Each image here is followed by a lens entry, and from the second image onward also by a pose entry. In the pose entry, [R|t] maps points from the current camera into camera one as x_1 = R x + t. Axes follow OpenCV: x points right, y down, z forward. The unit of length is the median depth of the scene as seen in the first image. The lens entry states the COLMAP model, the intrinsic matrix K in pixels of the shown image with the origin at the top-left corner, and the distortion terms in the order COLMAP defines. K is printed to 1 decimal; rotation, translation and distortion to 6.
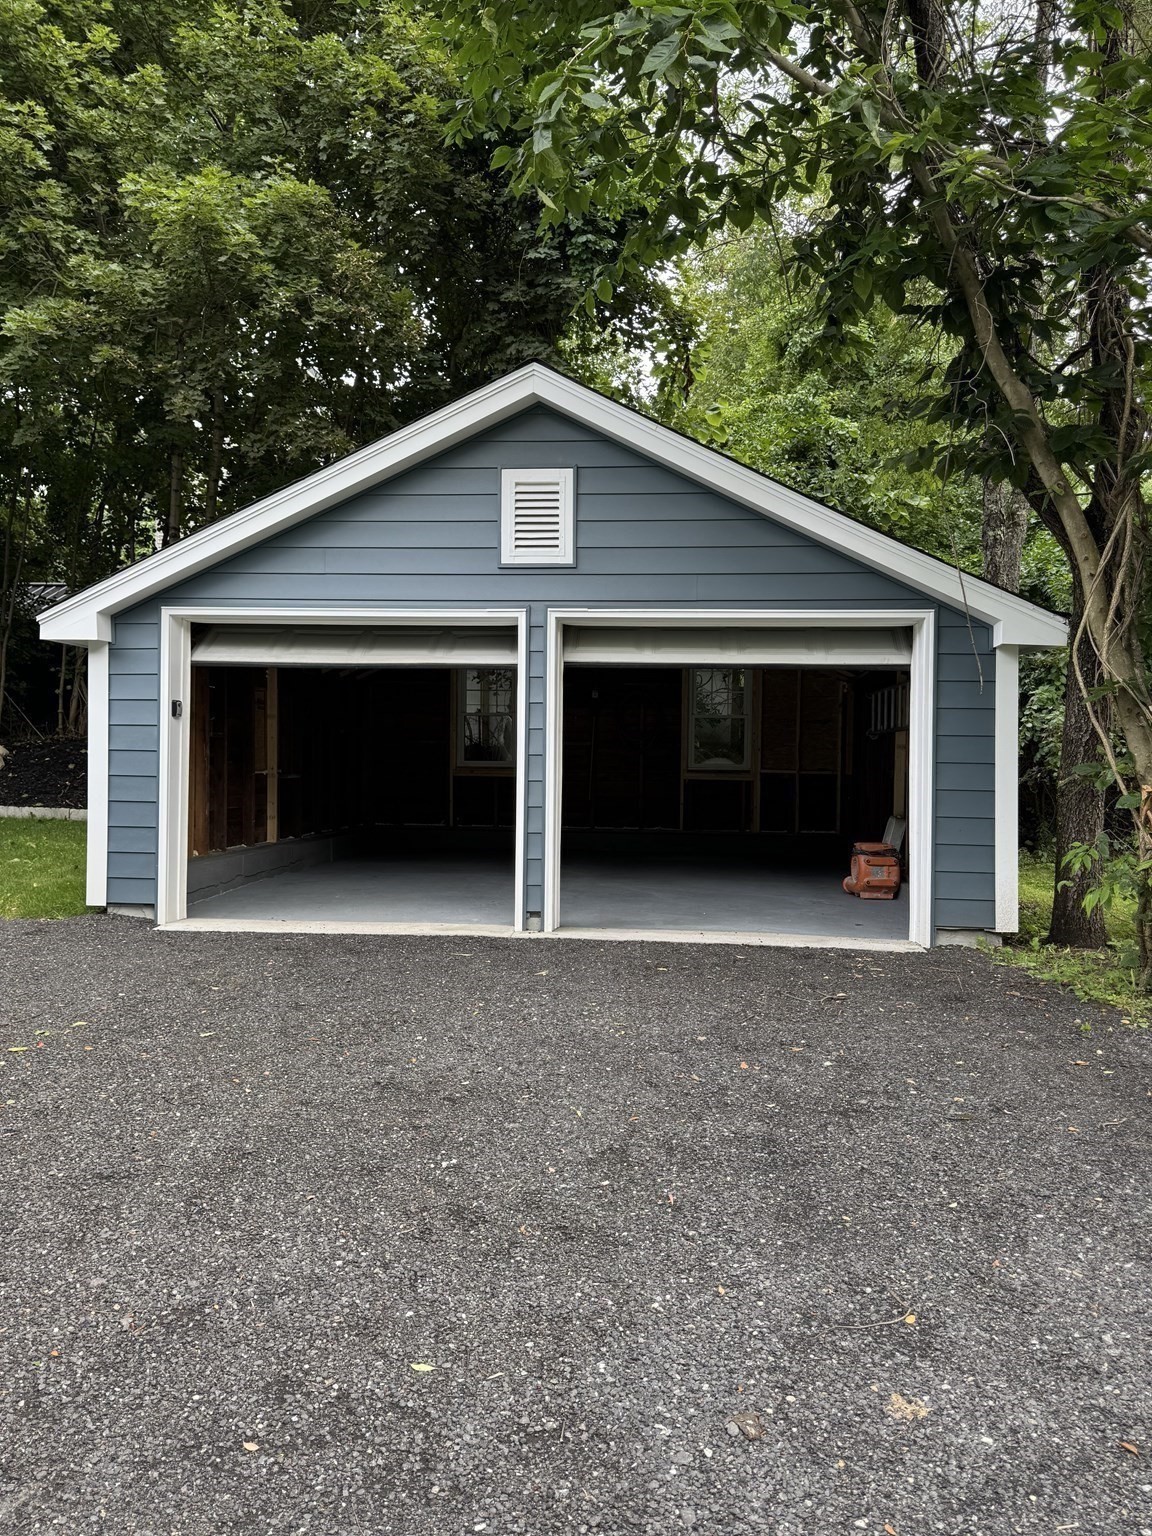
lens RADIAL K [[1082.2, 0, 576.0], [0, 1082.2, 768.0], [0, 0, 1]] dist [0.049465, -0.053726]
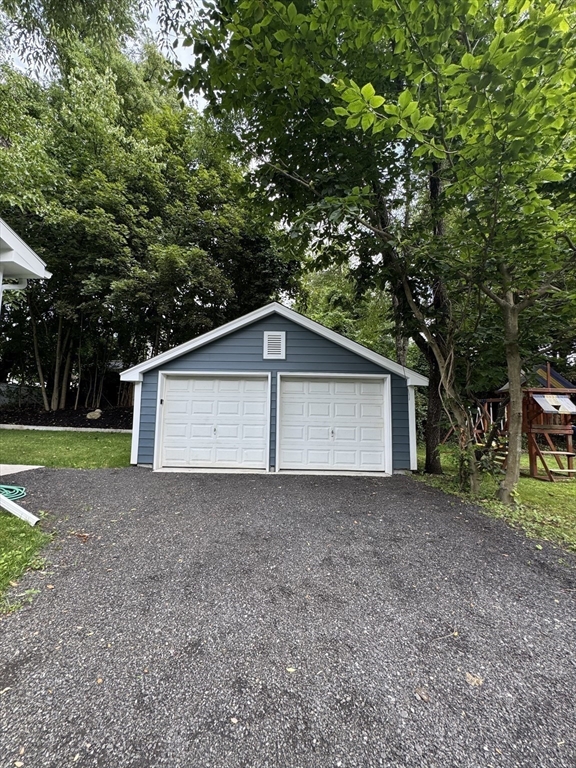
lens RADIAL K [[307.0, 0, 289.1], [0, 307.0, 384.1], [0, 0, 1]] dist [-0.003725, 0.001122]
pose [[0.996845, 0.010575, 0.078671, -0.079067], [-0.002983, 0.995377, -0.095999, -0.024798], [-0.079322, 0.095462, 0.992268, 0.076287]]
